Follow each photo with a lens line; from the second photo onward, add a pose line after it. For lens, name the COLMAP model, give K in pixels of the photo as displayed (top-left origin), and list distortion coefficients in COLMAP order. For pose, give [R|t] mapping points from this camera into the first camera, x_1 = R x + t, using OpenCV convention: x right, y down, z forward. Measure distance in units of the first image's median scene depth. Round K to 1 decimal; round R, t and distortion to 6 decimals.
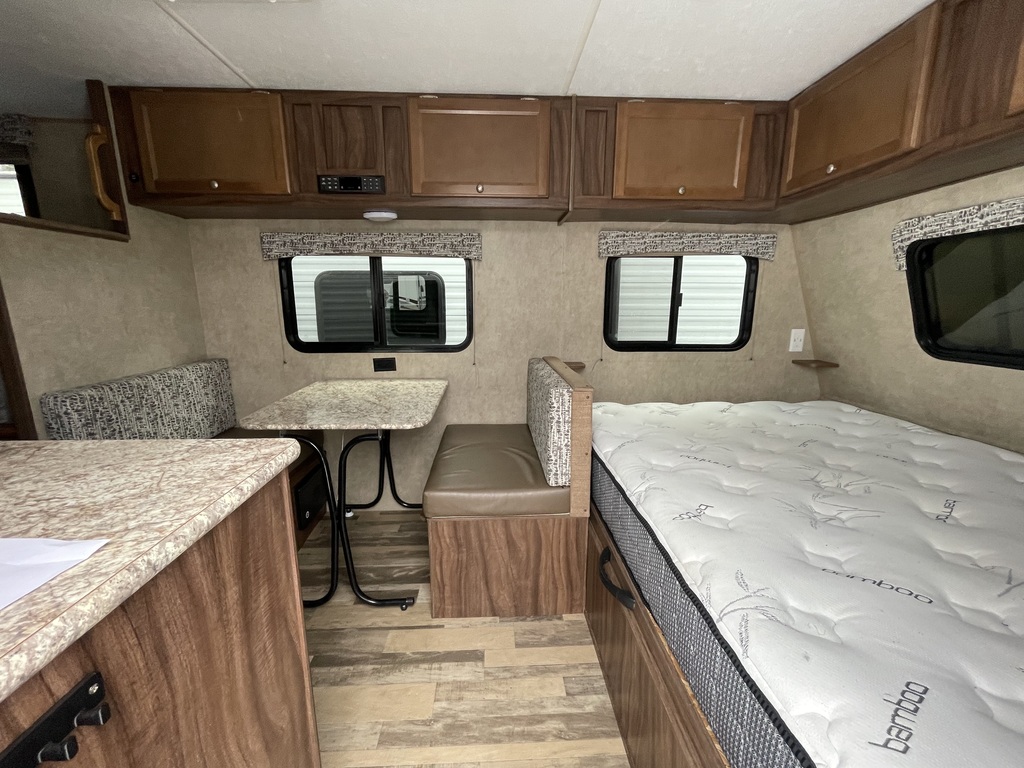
lens RADIAL K [[413.6, 0, 510.3], [0, 413.6, 386.8], [0, 0, 1]] dist [-0.003623, -0.000521]
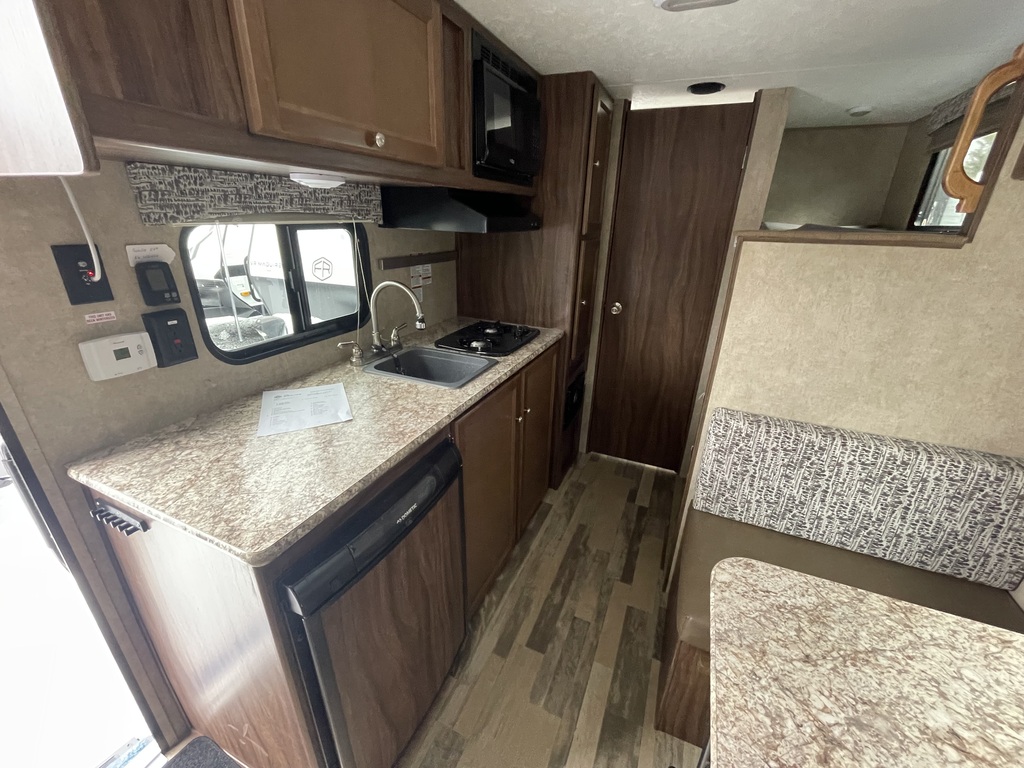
lens RADIAL K [[413.6, 0, 513.8], [0, 413.6, 388.1], [0, 0, 1]] dist [-0.003623, -0.000521]
pose [[-0.443943, 0.329865, -0.833129, -0.050777], [-0.207270, 0.866755, 0.453625, -0.307000], [0.871753, 0.374066, -0.316419, 0.684511]]
